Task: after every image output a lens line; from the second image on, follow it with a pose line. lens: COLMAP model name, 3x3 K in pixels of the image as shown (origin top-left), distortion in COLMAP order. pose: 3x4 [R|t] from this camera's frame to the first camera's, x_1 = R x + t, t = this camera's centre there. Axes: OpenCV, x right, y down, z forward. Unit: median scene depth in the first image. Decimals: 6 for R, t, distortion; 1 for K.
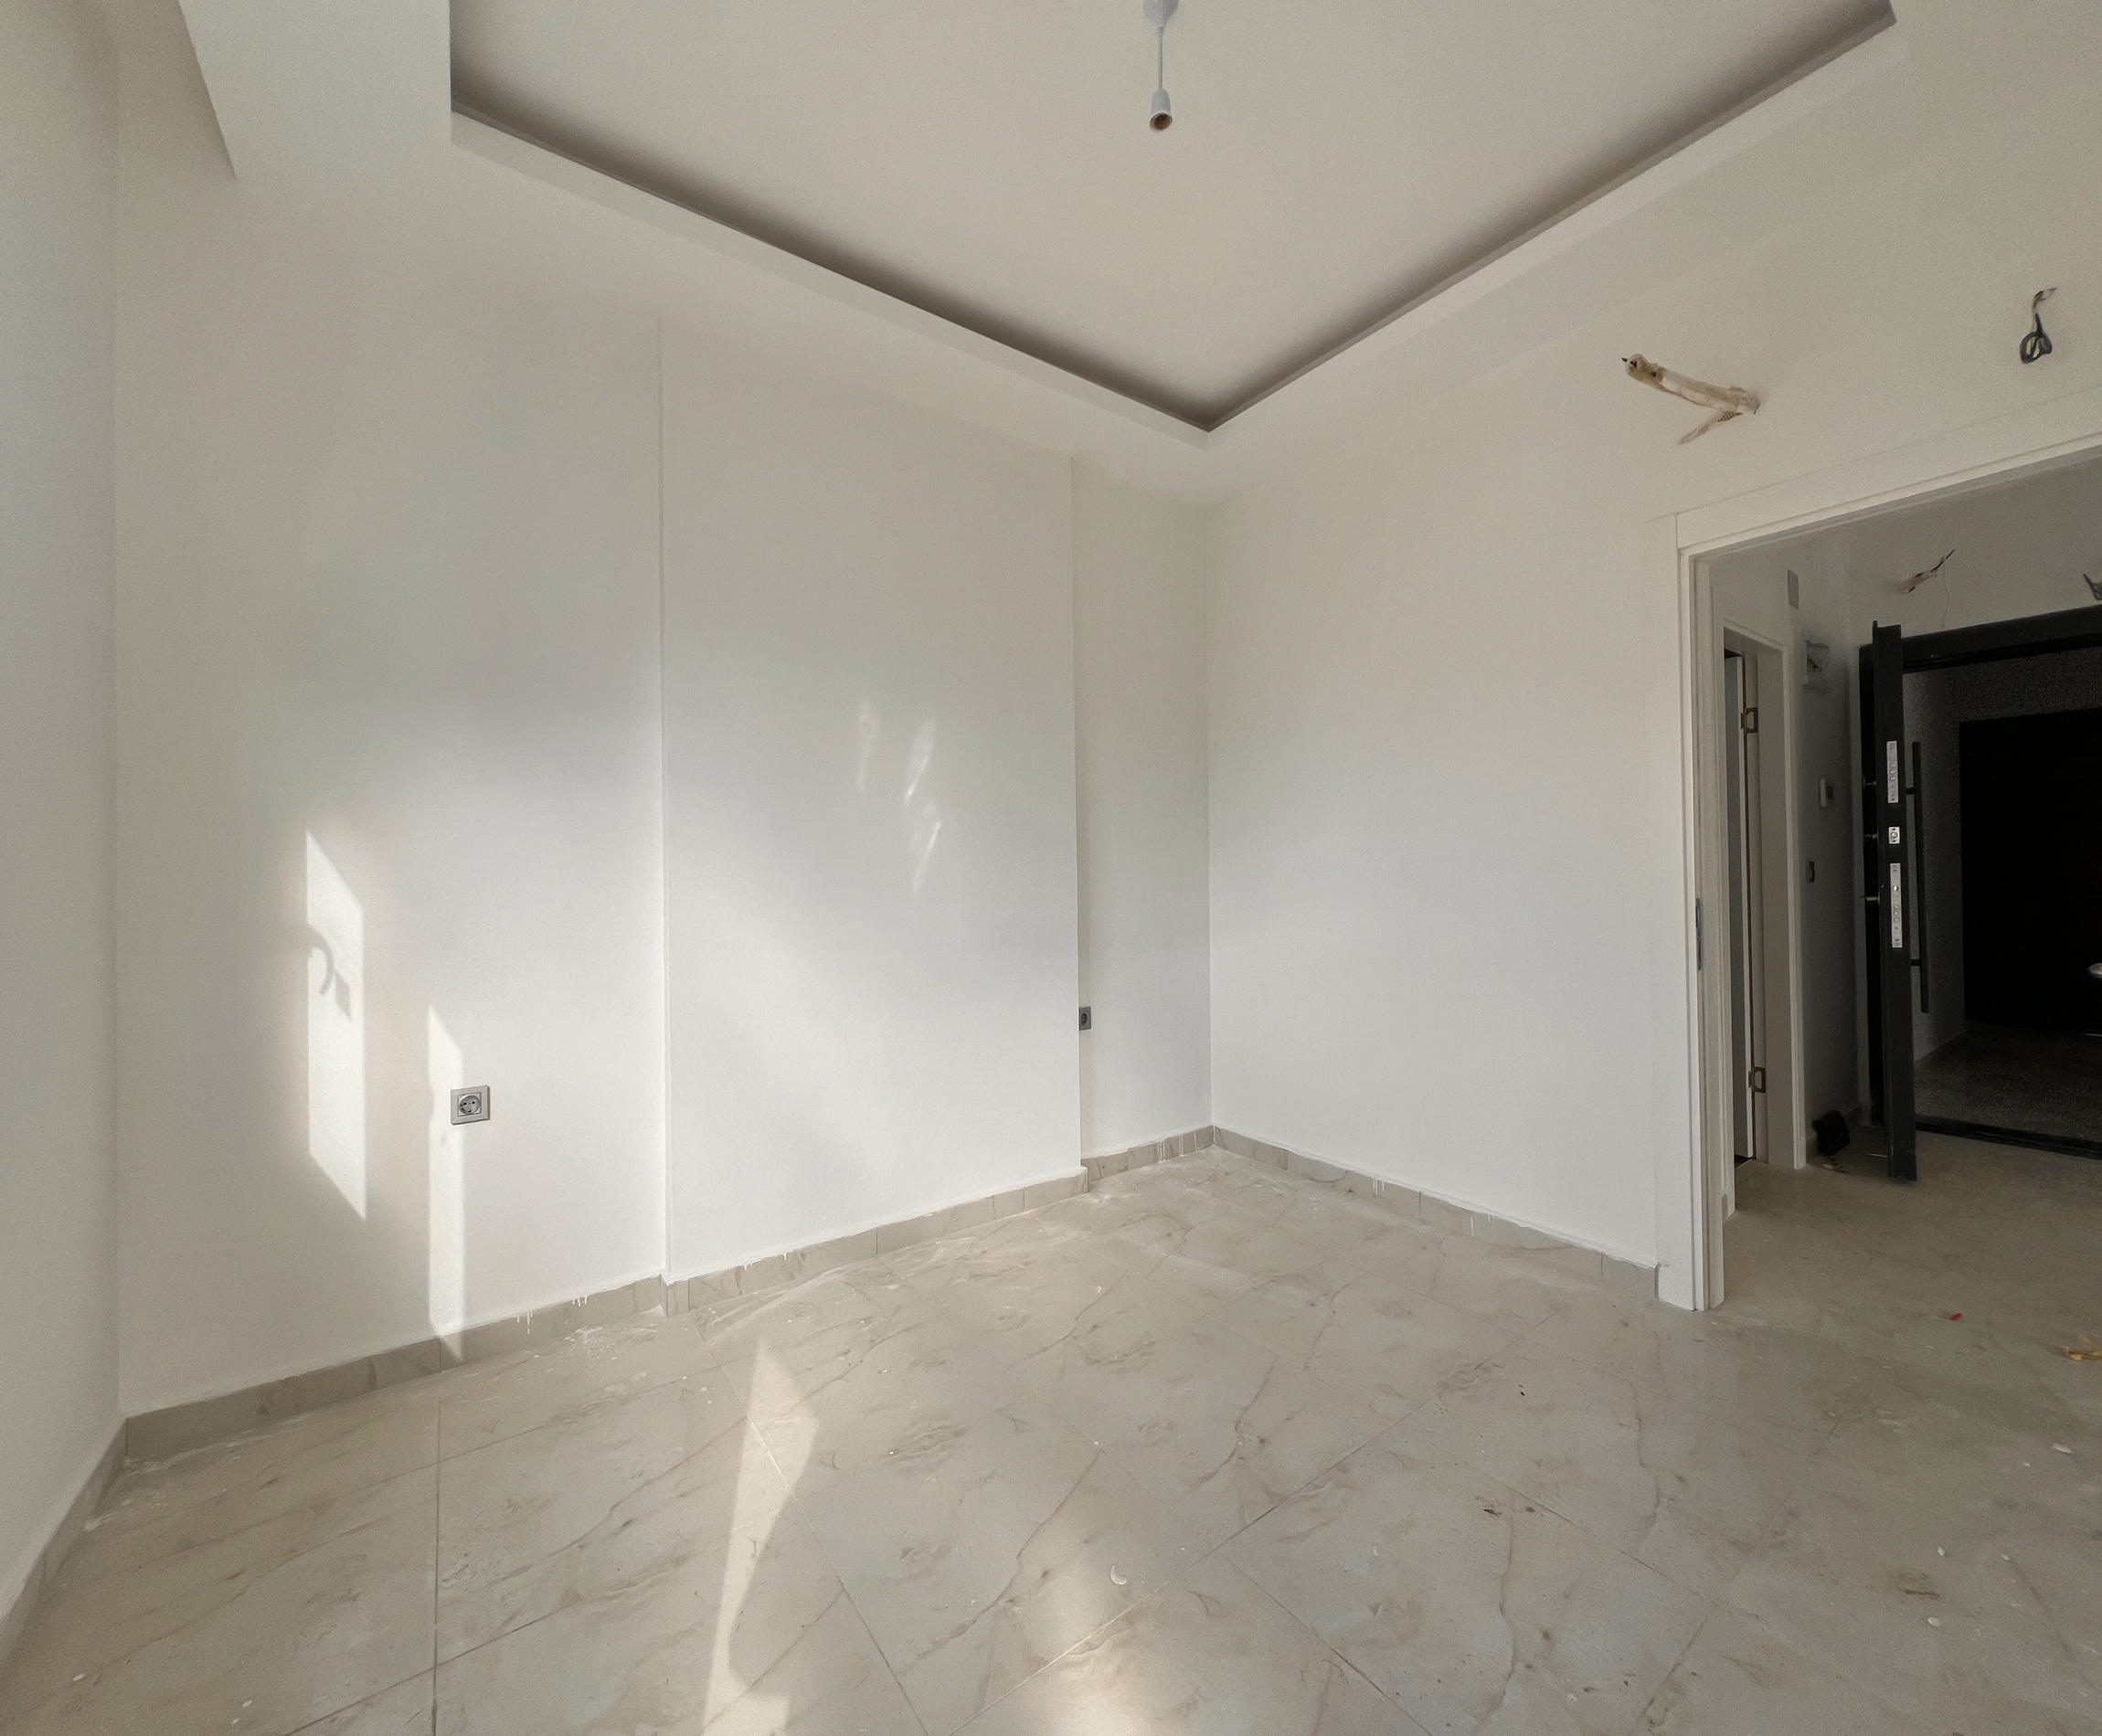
lens RADIAL K [[837.4, 0, 1038.7], [0, 837.4, 866.4], [0, 0, 1]] dist [-0.004241, 0.000755]
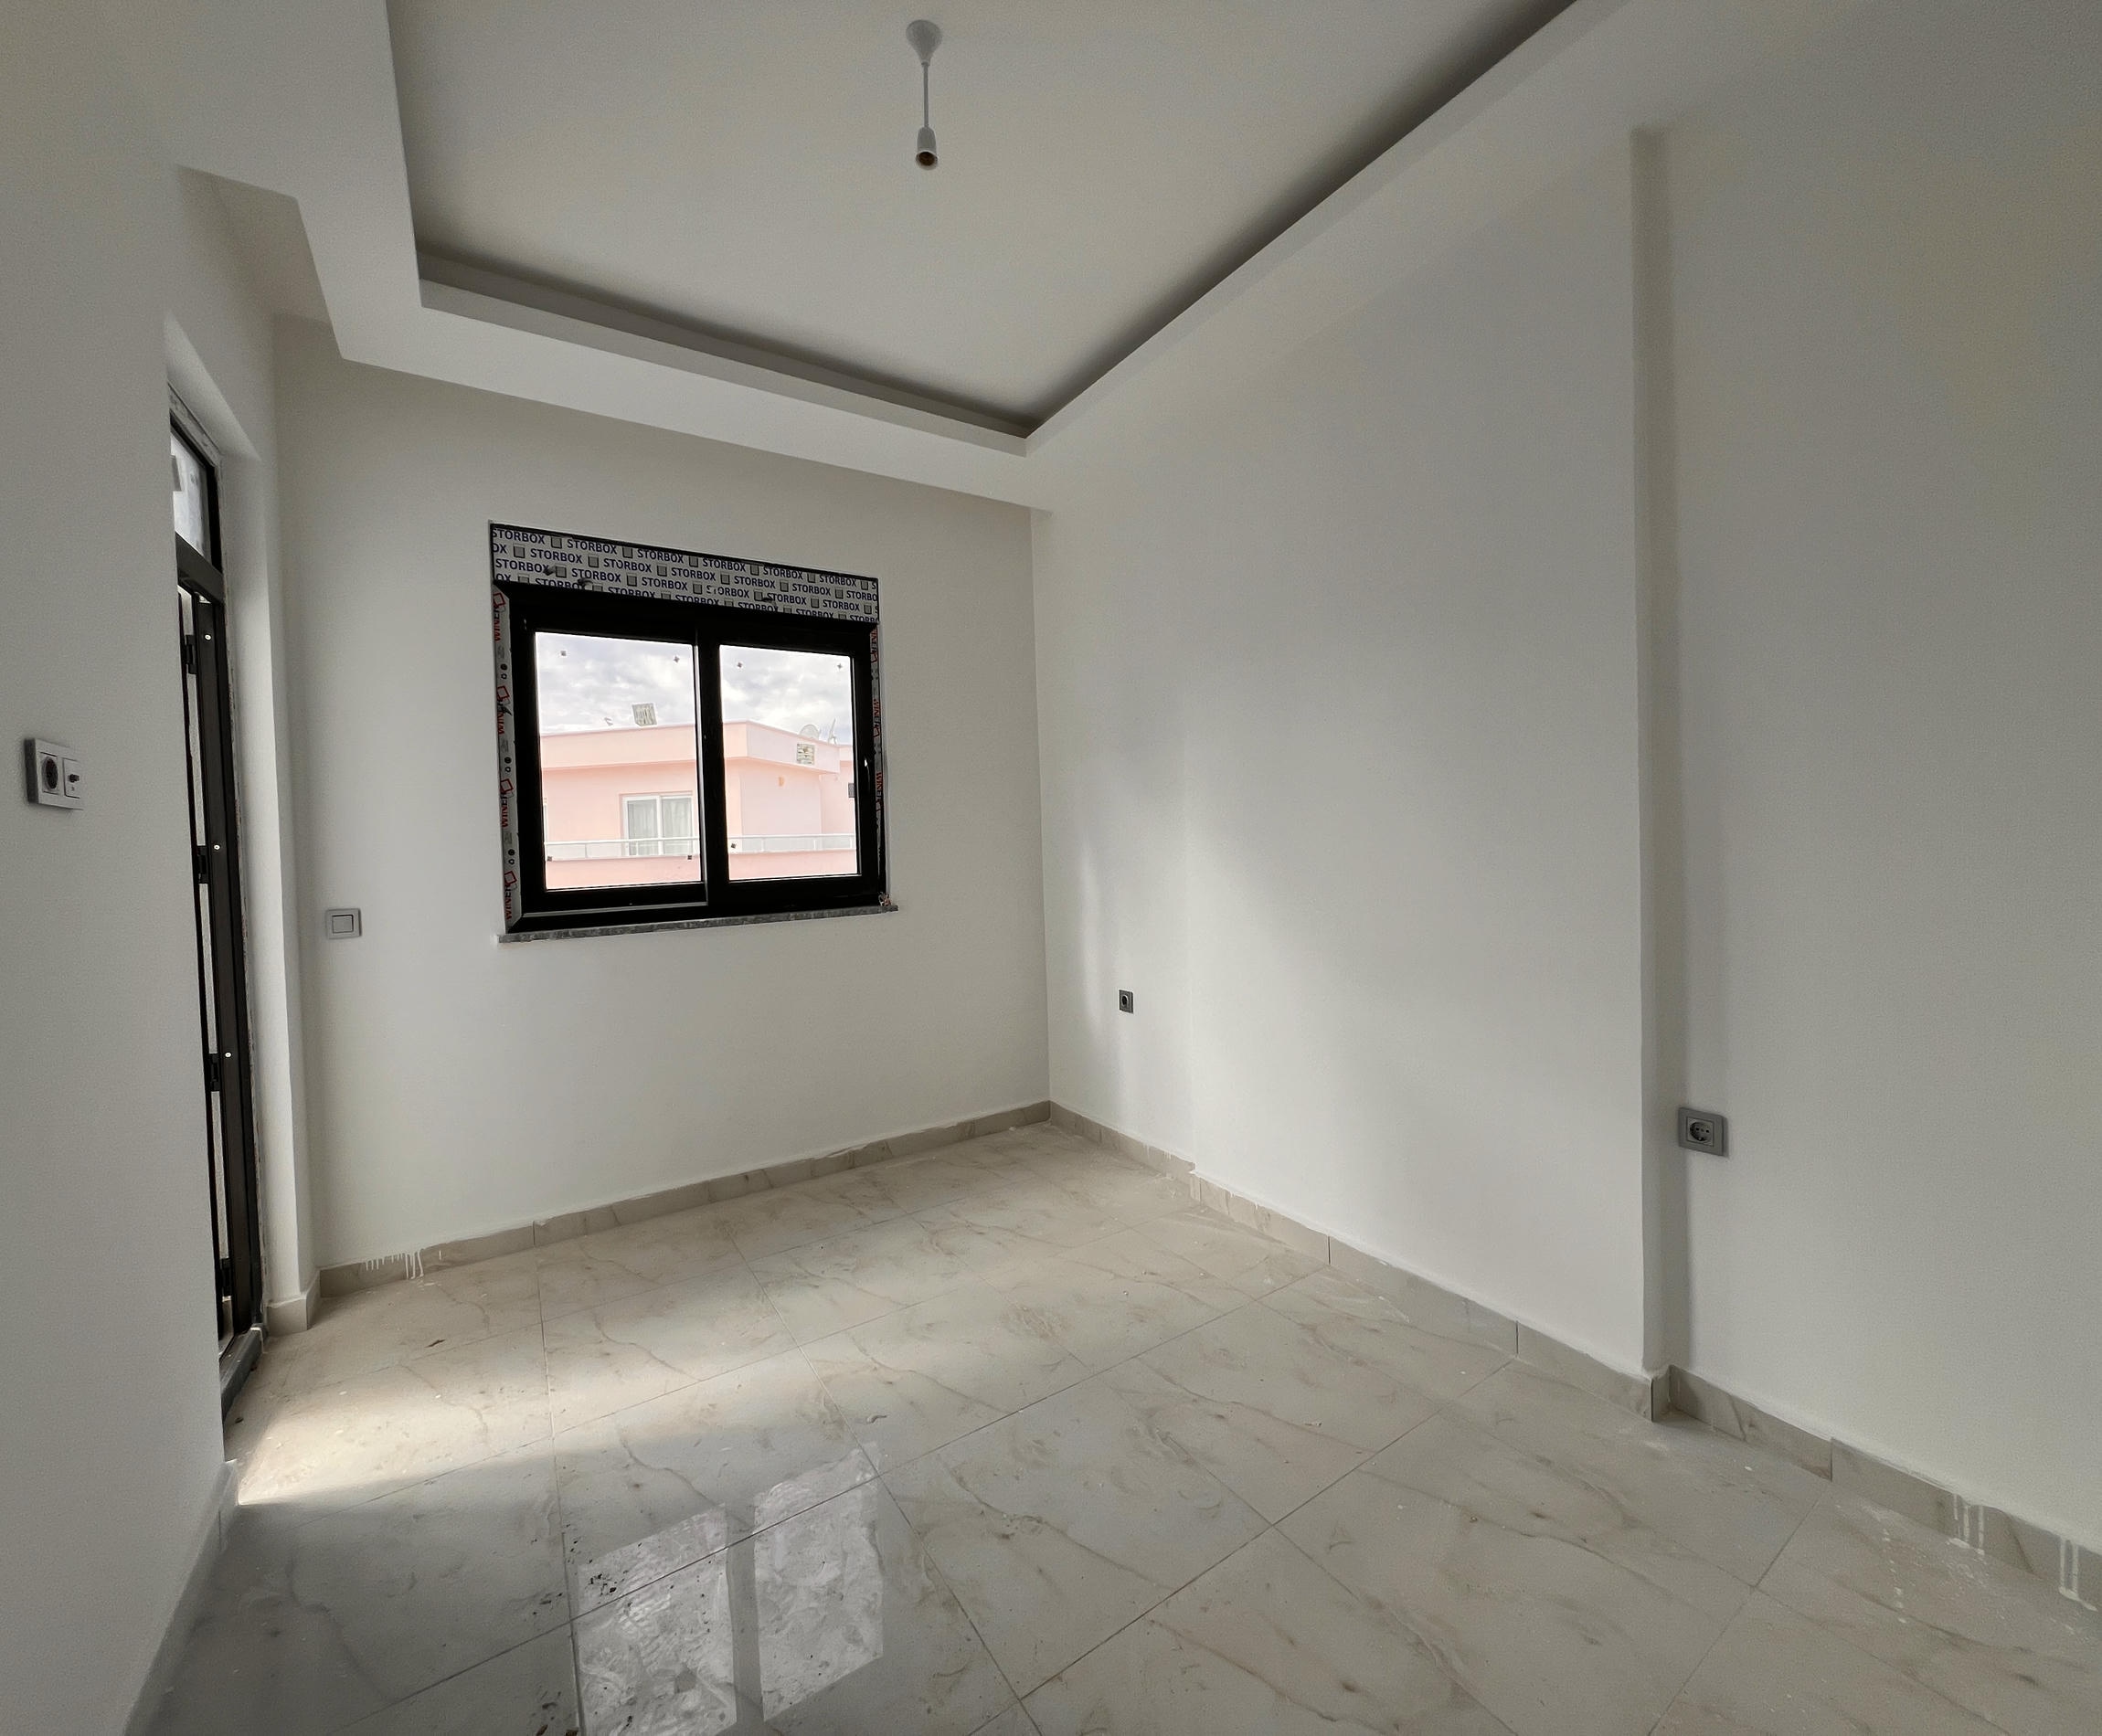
lens RADIAL K [[837.4, 0, 1046.7], [0, 837.4, 887.3], [0, 0, 1]] dist [-0.004241, 0.000755]
pose [[-0.033054, 0.069744, -0.997017, 0.927183], [0.039792, 0.996863, 0.068414, -0.048763], [0.998661, -0.037412, -0.035725, 0.926707]]
